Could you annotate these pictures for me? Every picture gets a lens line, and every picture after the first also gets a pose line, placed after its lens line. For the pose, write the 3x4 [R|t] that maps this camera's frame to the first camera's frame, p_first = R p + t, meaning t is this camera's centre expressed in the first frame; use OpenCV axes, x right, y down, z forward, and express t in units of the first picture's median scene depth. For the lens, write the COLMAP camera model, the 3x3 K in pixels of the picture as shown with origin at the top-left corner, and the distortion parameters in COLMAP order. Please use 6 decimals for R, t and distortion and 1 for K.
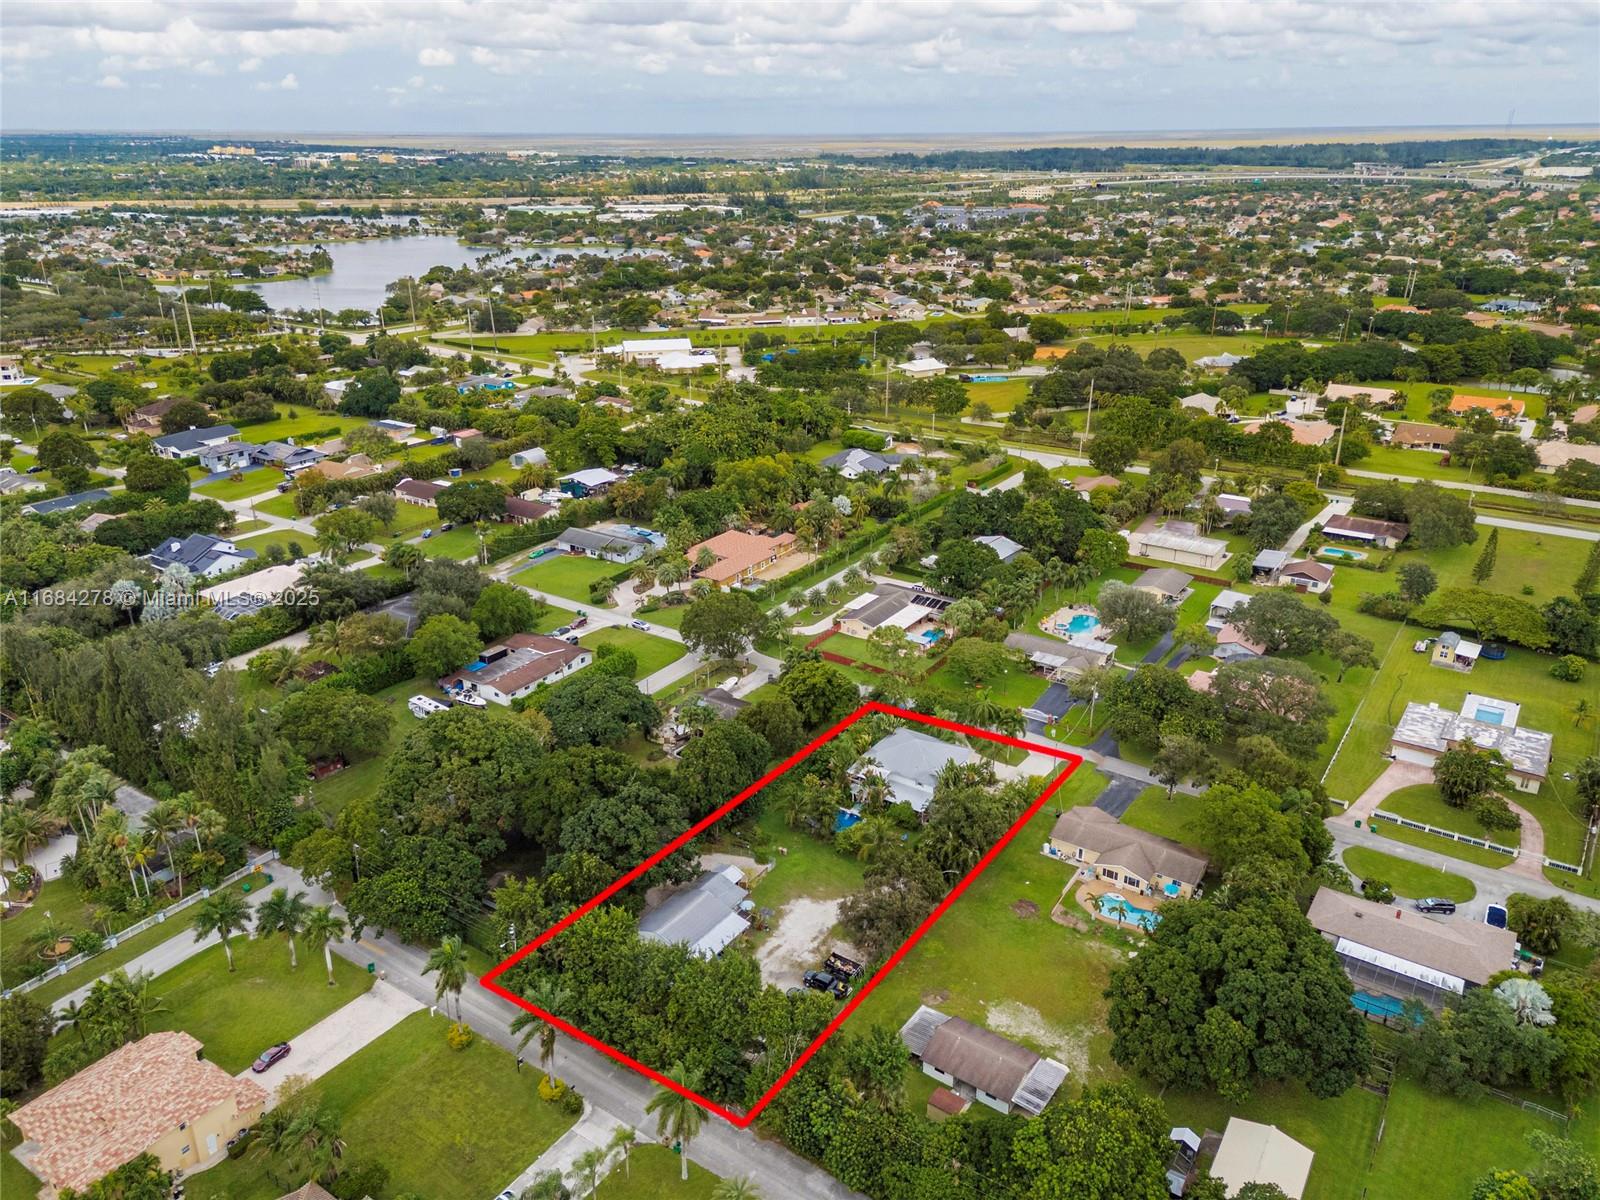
lens RADIAL K [[1116.3, 0, 800.0], [0, 1116.3, 600.0], [0, 0, 1]] dist [0.124376, -0.114010]
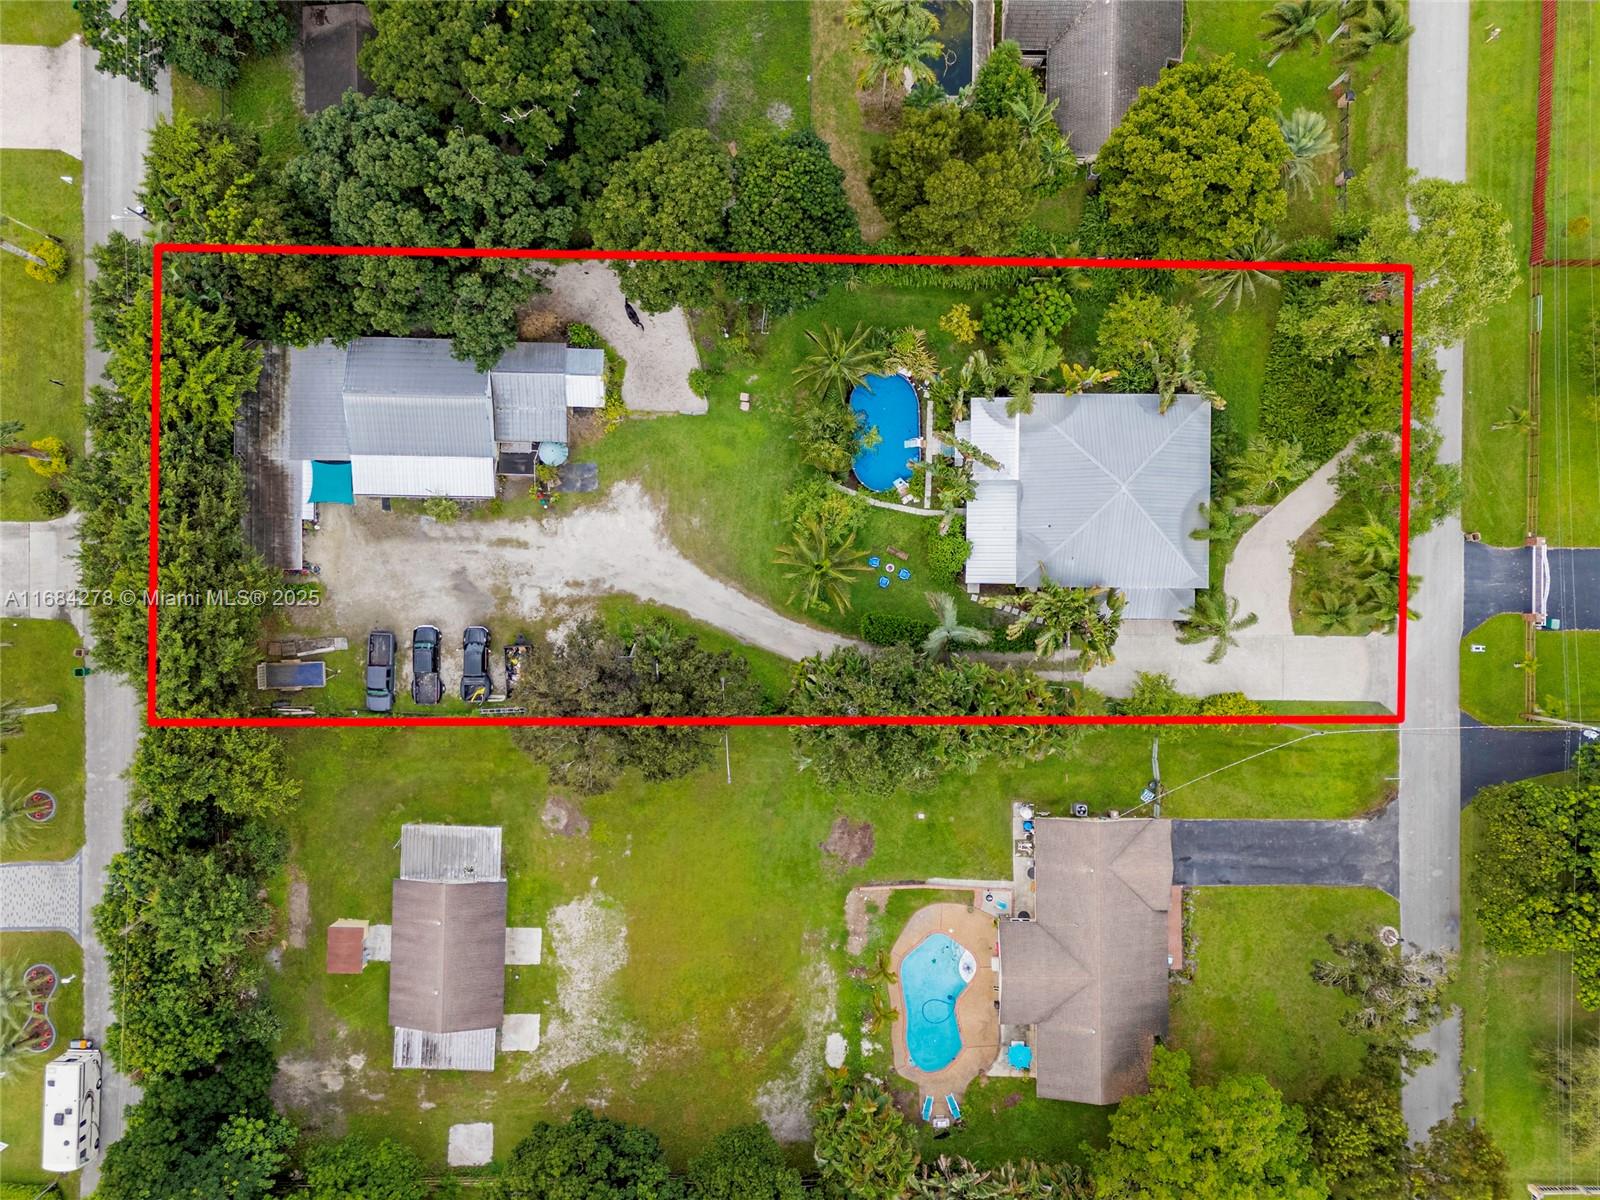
lens RADIAL K [[1116.3, 0, 800.0], [0, 1116.3, 600.0], [0, 0, 1]] dist [0.124376, -0.114010]
pose [[0.553985, 0.832451, -0.011197, 0.089210], [-0.326654, 0.229715, 0.916803, -0.270086], [0.765766, -0.504238, 0.399182, 0.818311]]
